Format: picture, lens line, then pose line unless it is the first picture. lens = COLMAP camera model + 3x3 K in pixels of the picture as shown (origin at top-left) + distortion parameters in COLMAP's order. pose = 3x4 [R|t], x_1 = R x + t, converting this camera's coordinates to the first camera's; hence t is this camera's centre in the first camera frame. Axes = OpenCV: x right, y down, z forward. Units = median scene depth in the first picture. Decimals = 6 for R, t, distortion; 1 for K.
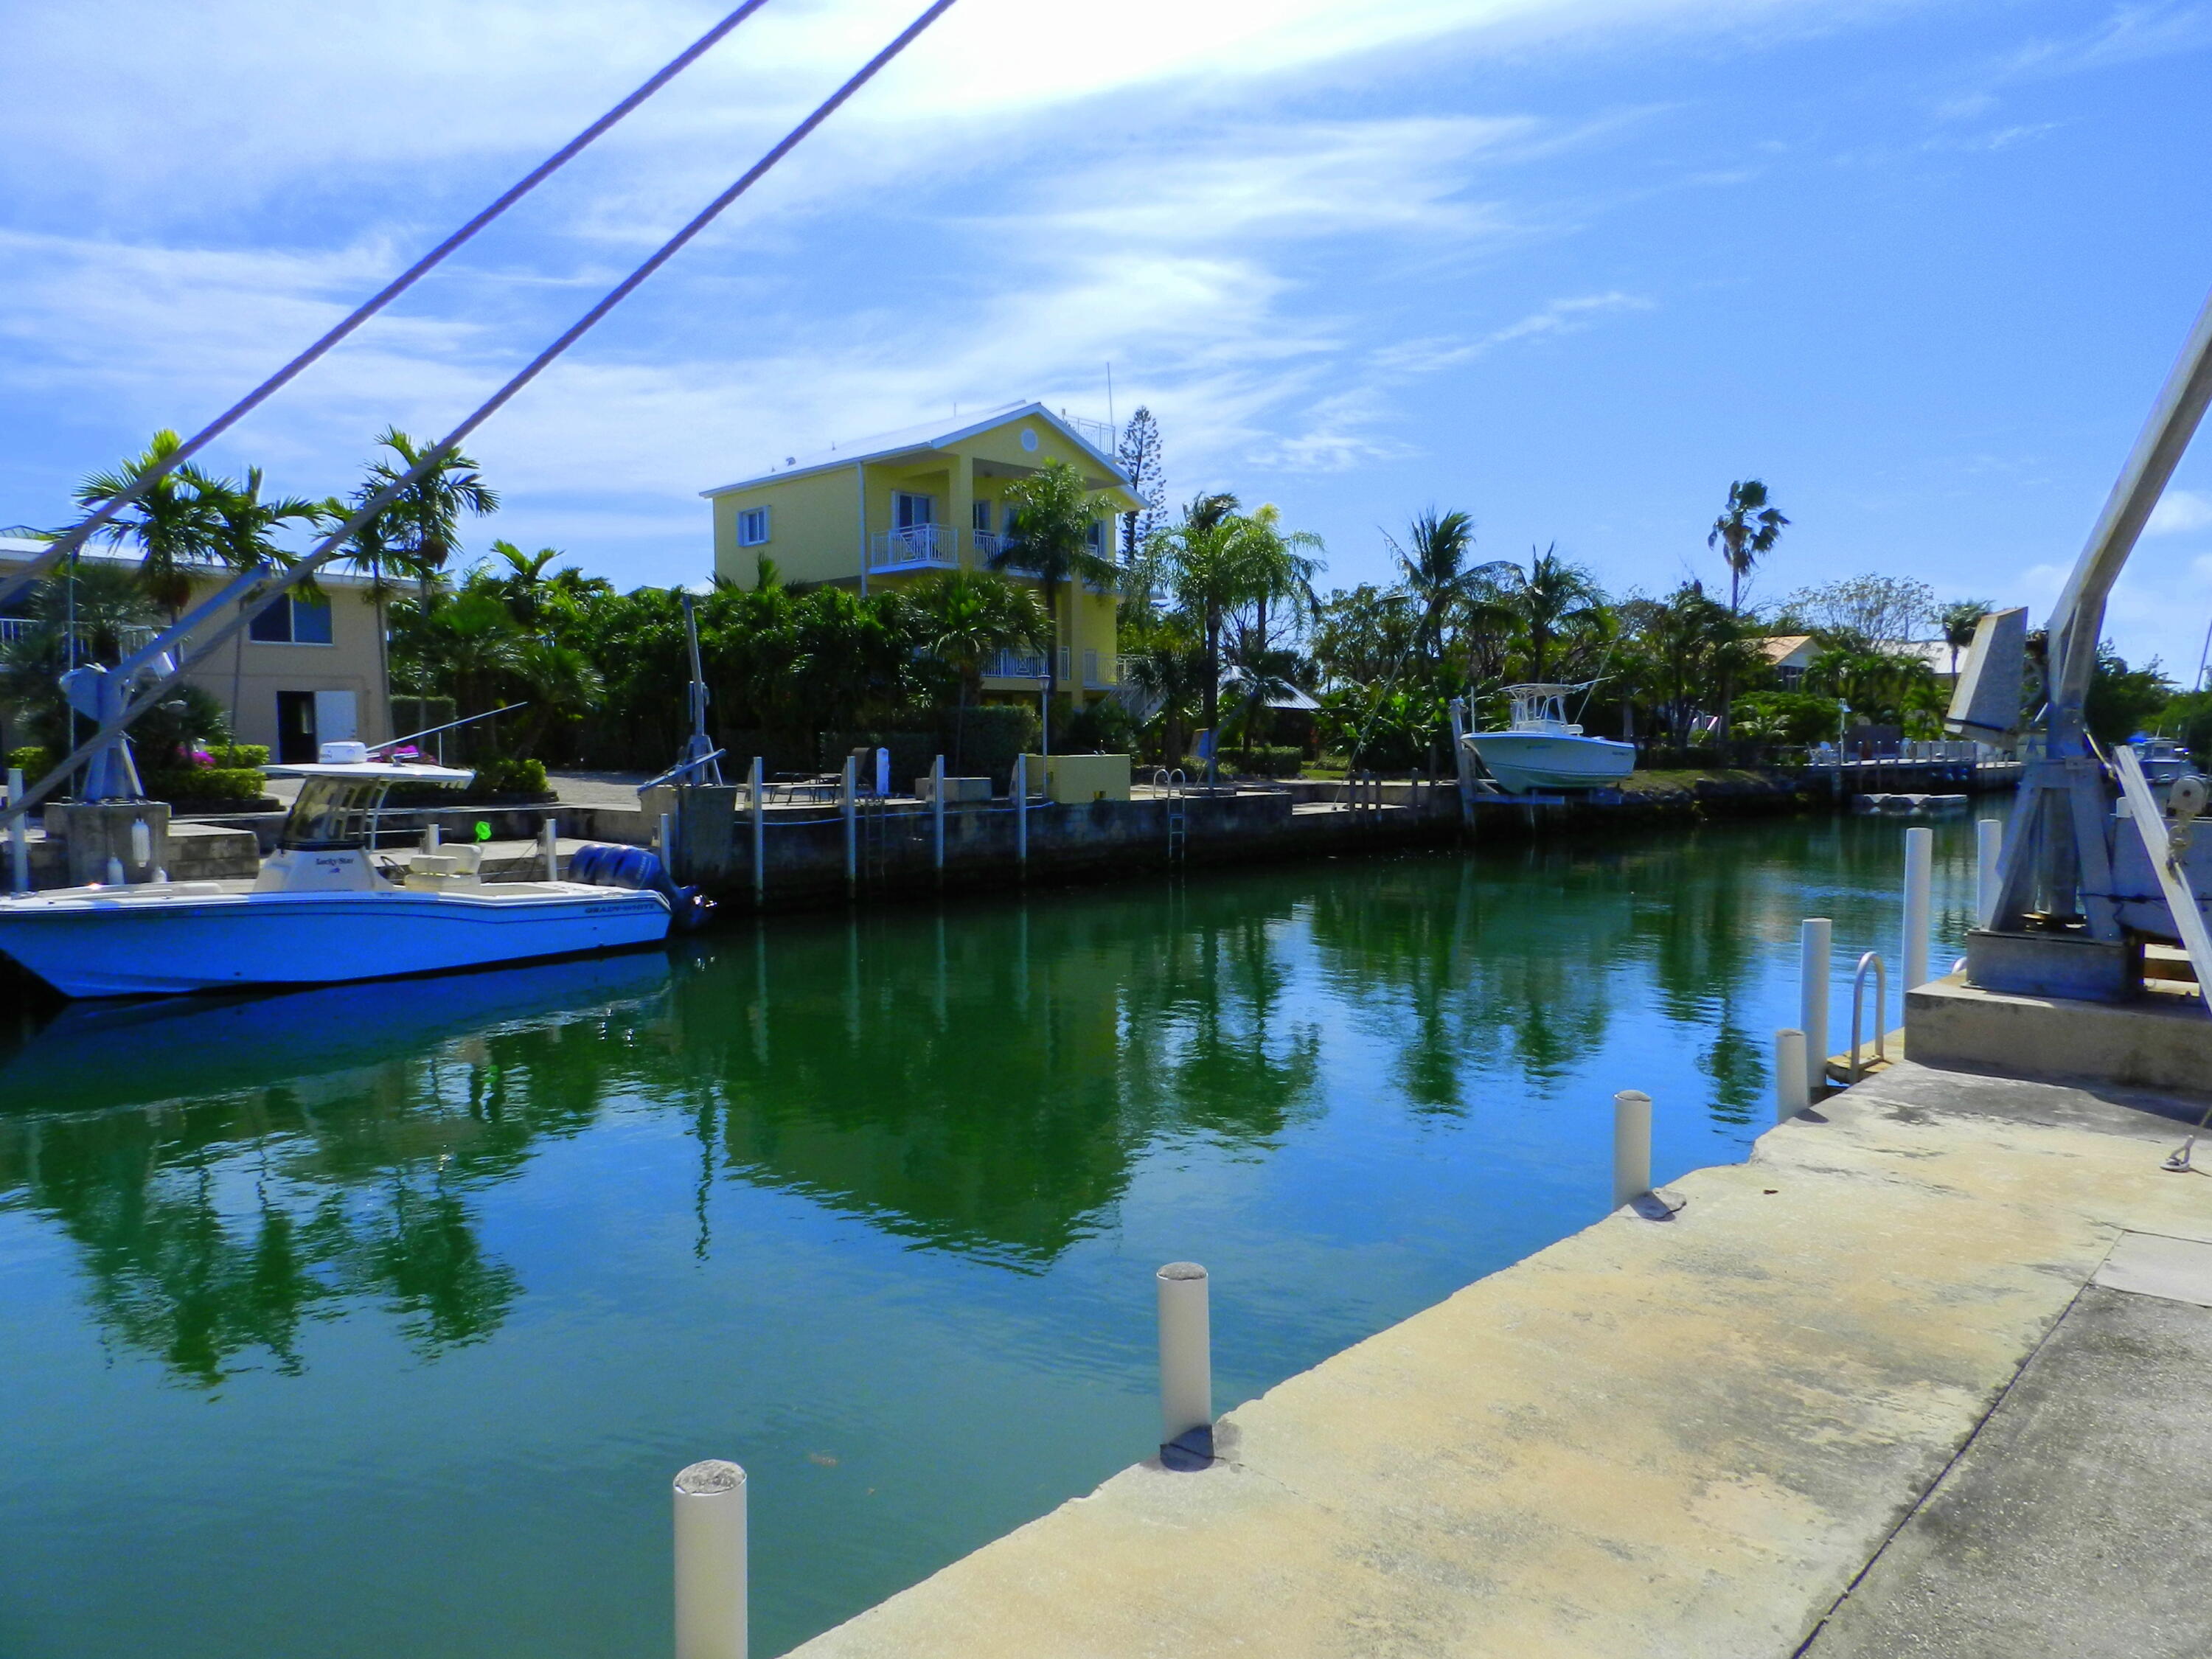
lens RADIAL K [[1475.6, 0, 1110.4], [0, 1475.6, 820.5], [0, 0, 1]] dist [-0.012486, 0.011001]
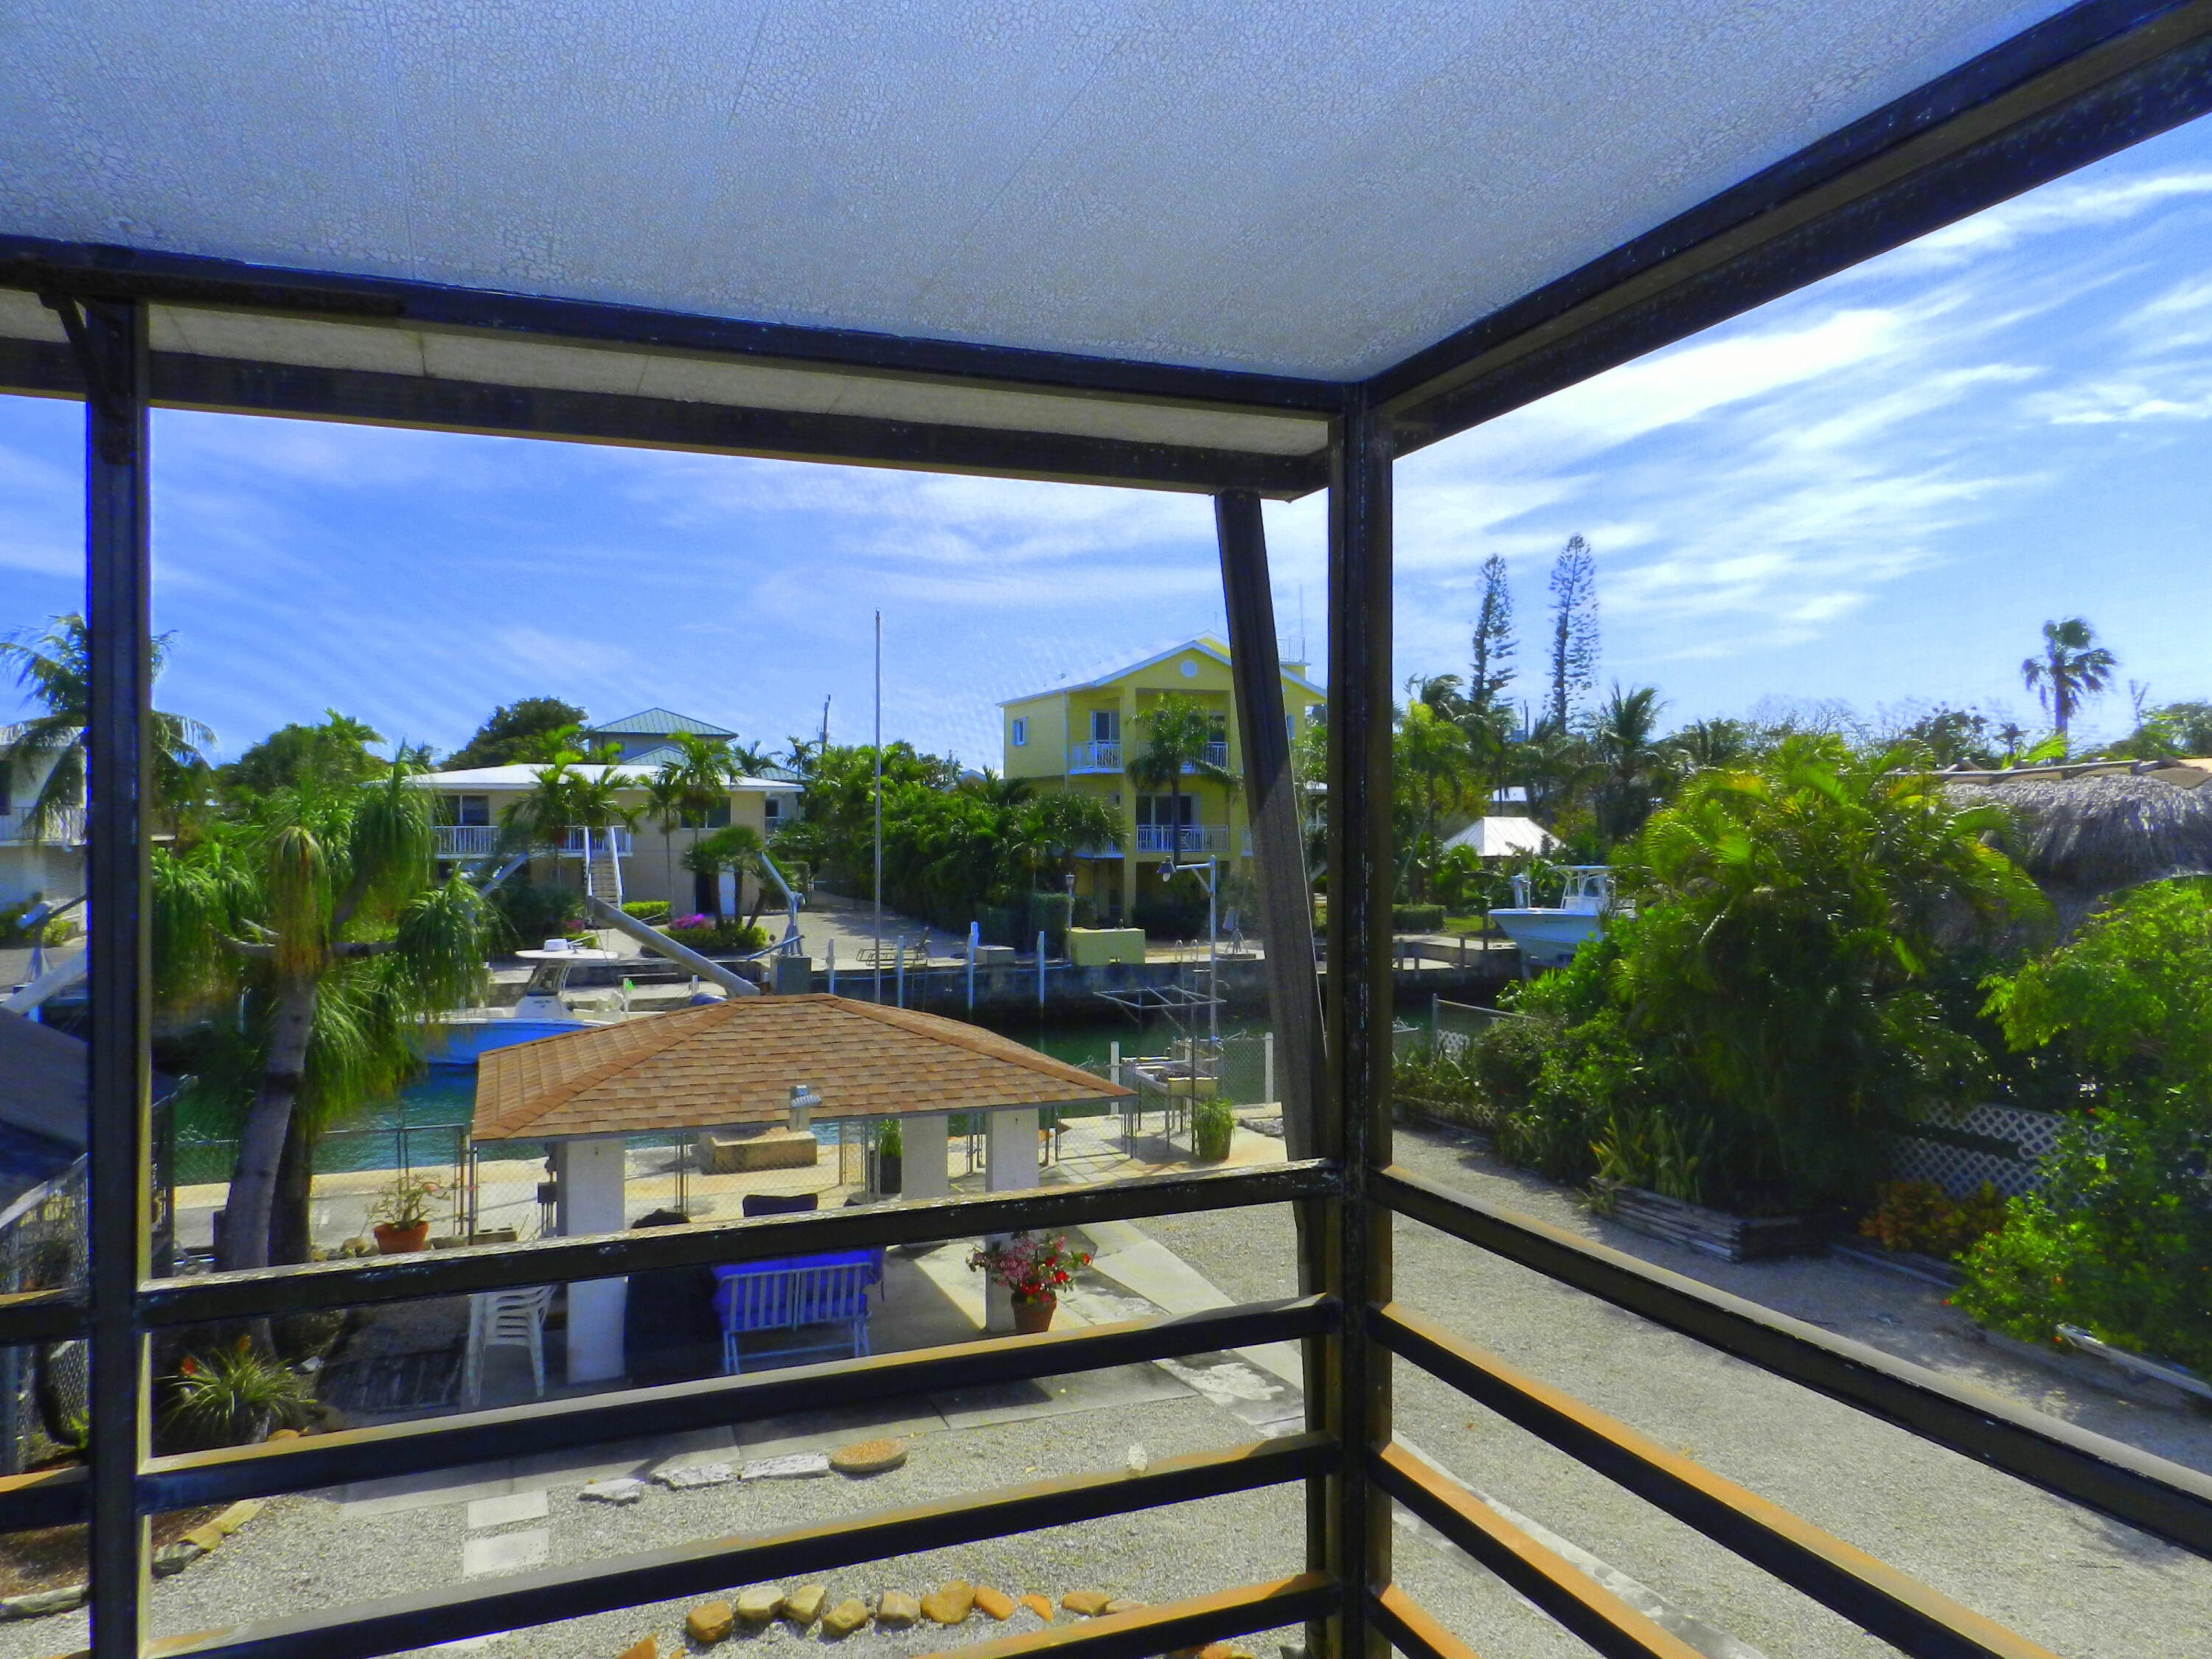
lens RADIAL K [[1475.6, 0, 1096.5], [0, 1475.6, 833.3], [0, 0, 1]] dist [-0.012486, 0.011001]
pose [[0.907567, 0.009484, -0.419801, 0.434004], [-0.026896, 0.999005, -0.035576, -0.066743], [0.419046, 0.043579, 0.906919, -0.216816]]
